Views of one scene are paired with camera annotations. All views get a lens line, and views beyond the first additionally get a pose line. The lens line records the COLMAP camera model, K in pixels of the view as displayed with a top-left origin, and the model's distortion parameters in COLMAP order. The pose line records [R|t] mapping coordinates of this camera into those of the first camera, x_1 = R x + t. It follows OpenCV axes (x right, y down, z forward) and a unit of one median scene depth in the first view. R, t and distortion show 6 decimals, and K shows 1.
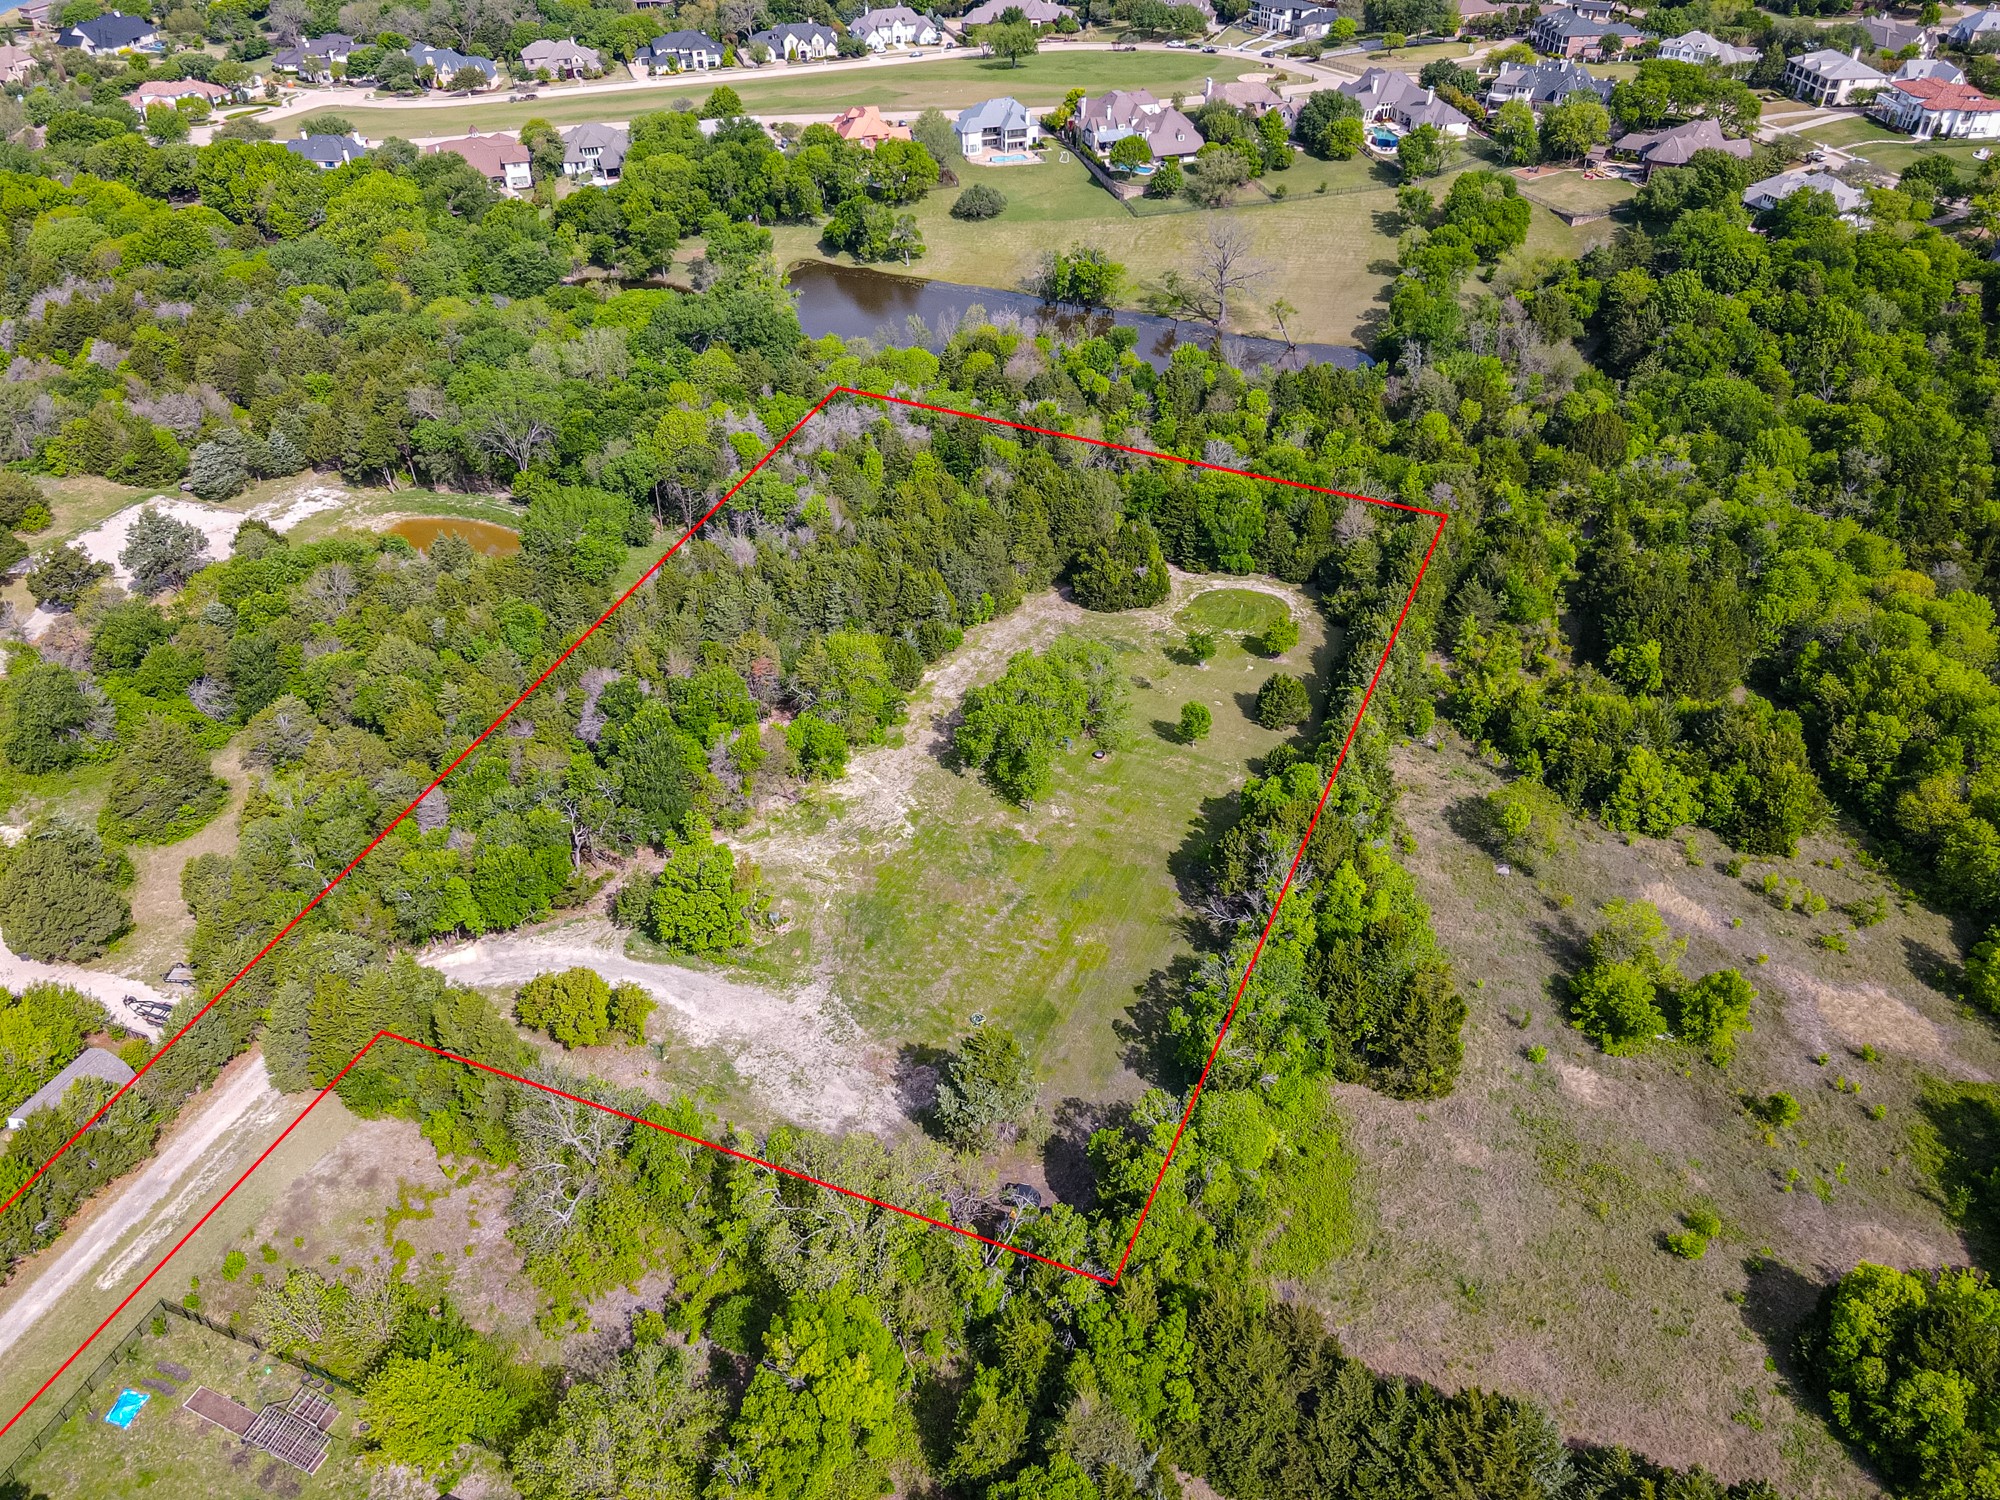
lens RADIAL K [[1455.2, 0, 993.3], [0, 1455.2, 747.0], [0, 0, 1]] dist [0.024456, -0.011727]
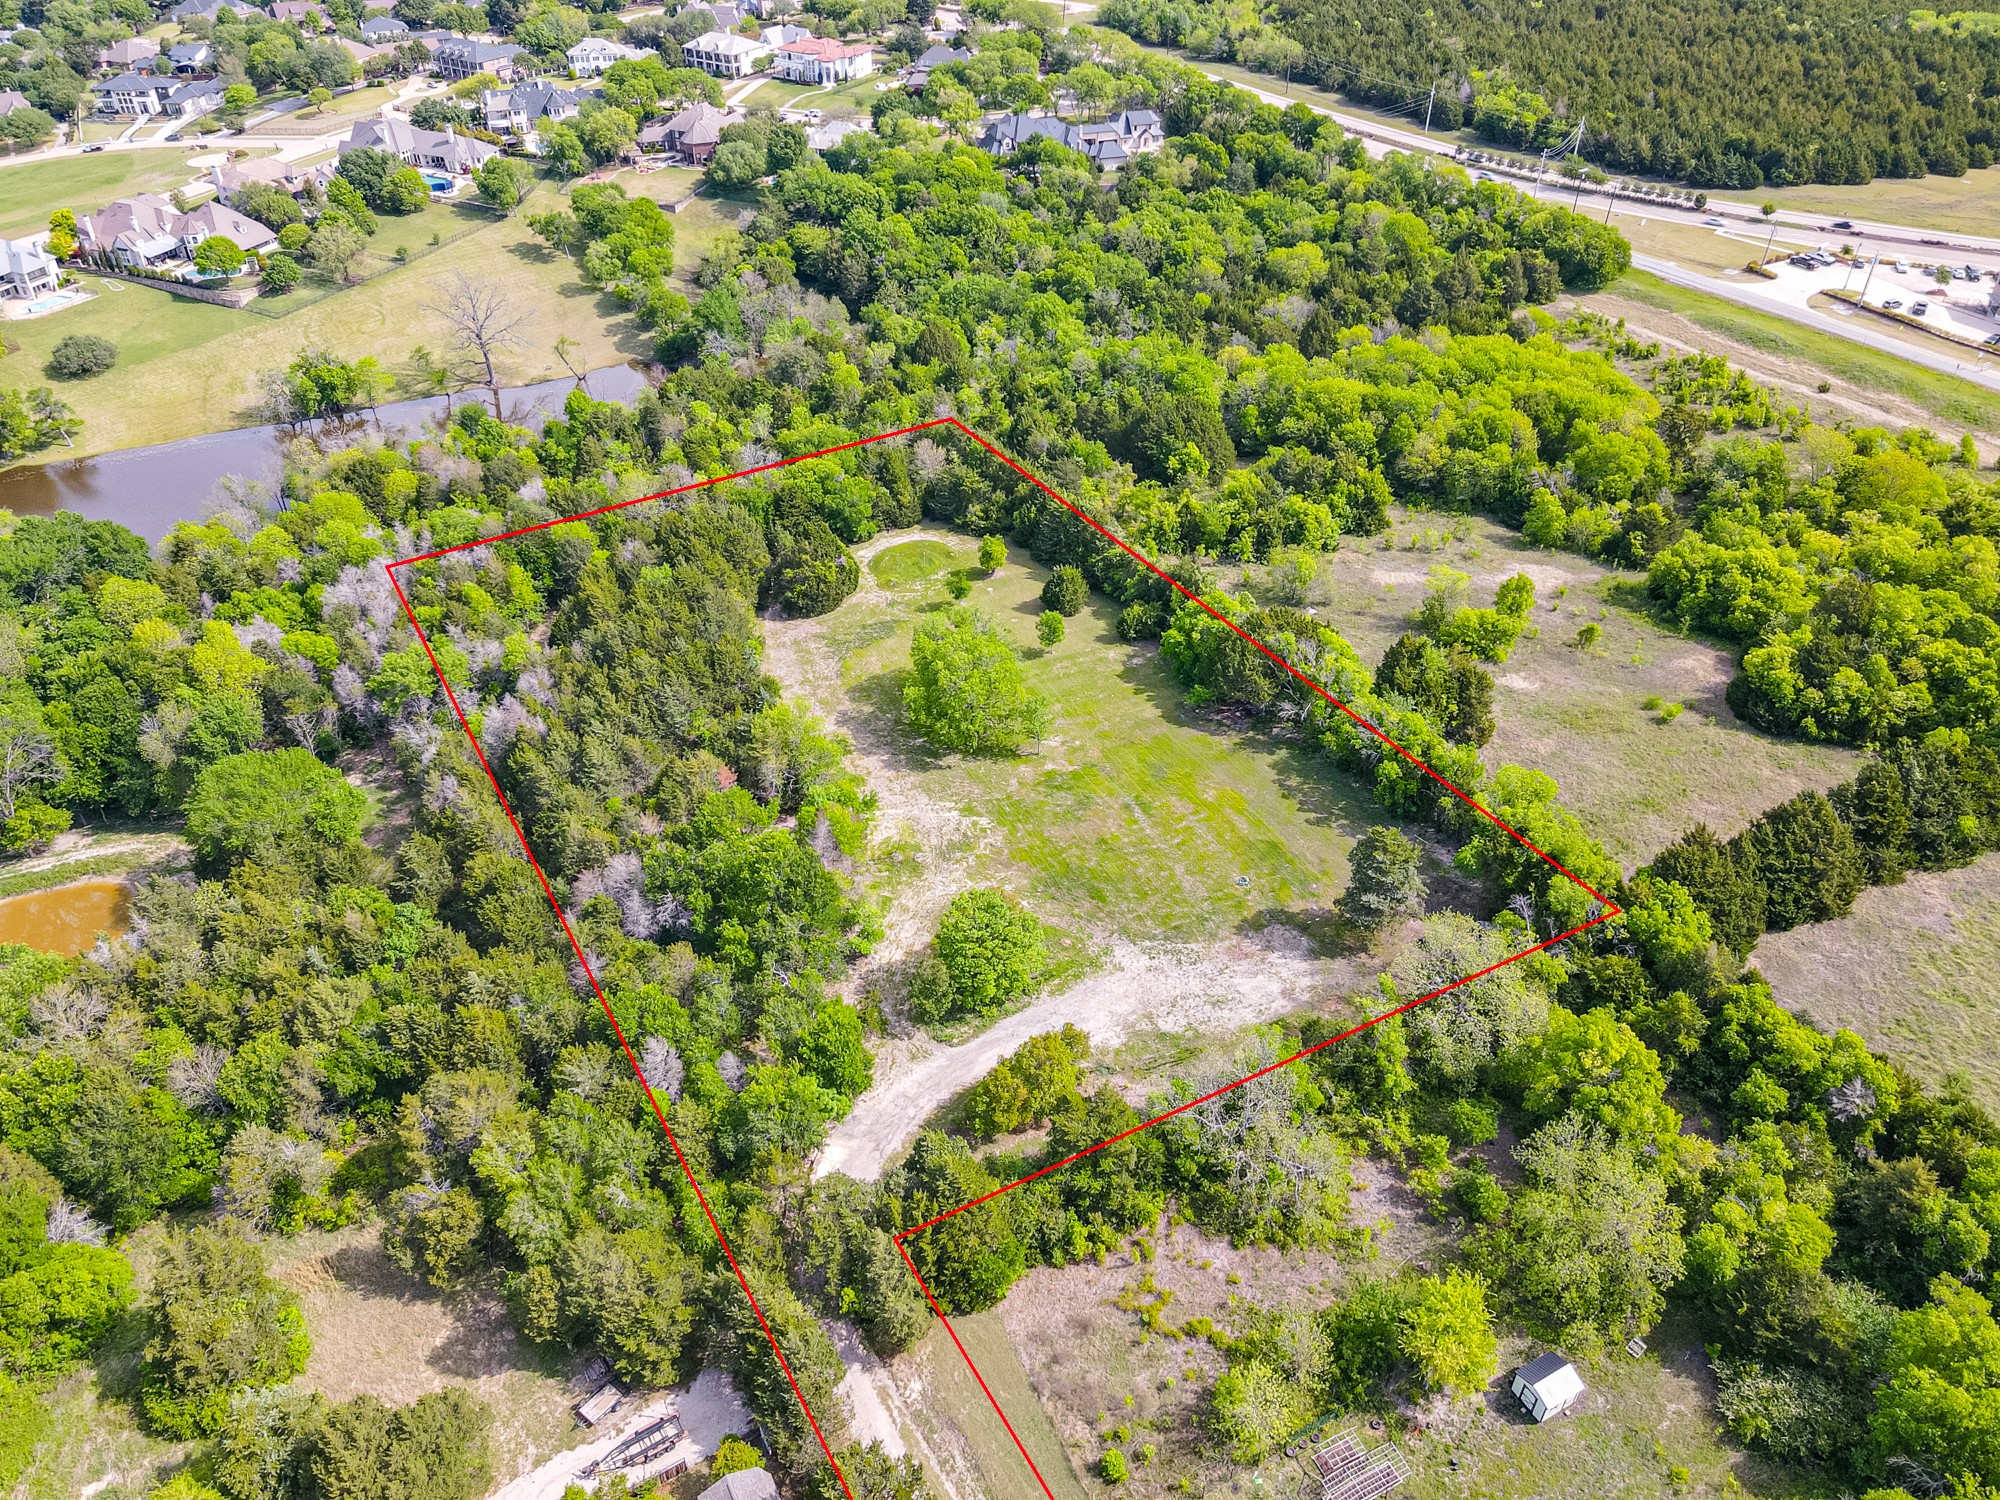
lens RADIAL K [[1455.2, 0, 993.0], [0, 1455.2, 752.4], [0, 0, 1]] dist [0.024456, -0.011727]
pose [[0.628521, -0.465191, 0.623345, -0.301404], [0.478567, 0.863062, 0.161546, -0.065993], [-0.613135, 0.196777, 0.765078, 0.092536]]
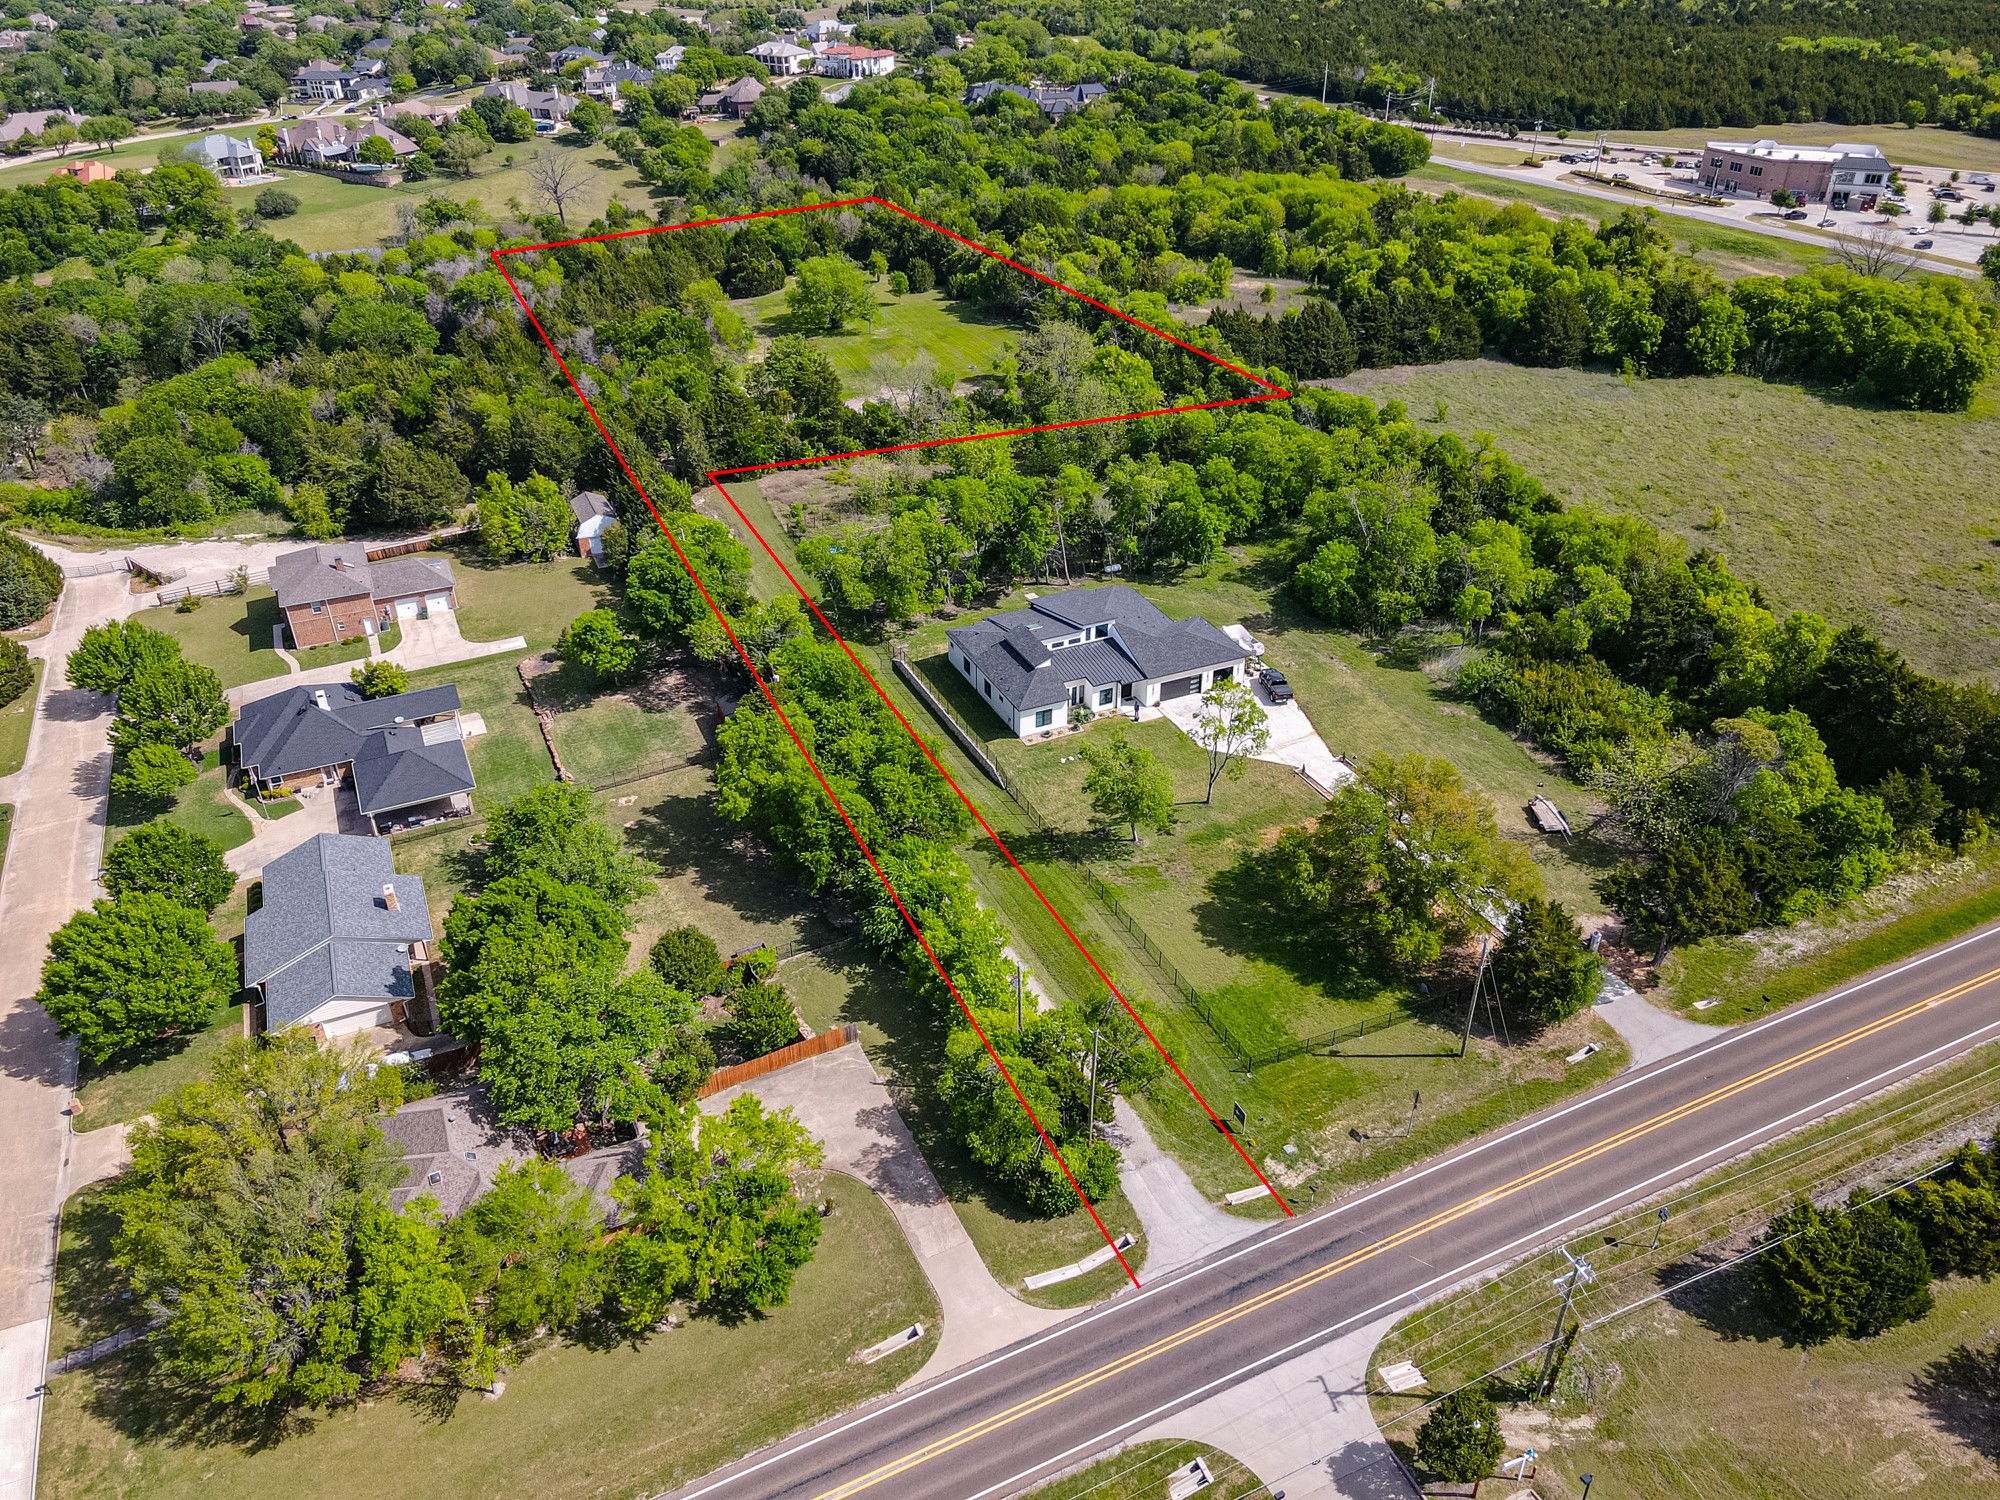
lens RADIAL K [[1455.2, 0, 993.6], [0, 1455.2, 749.7], [0, 0, 1]] dist [0.024456, -0.011727]
pose [[0.687246, -0.383834, 0.616737, -0.484014], [0.453686, 0.889854, 0.048259, 0.200815], [-0.567329, 0.246639, 0.785688, -0.109988]]
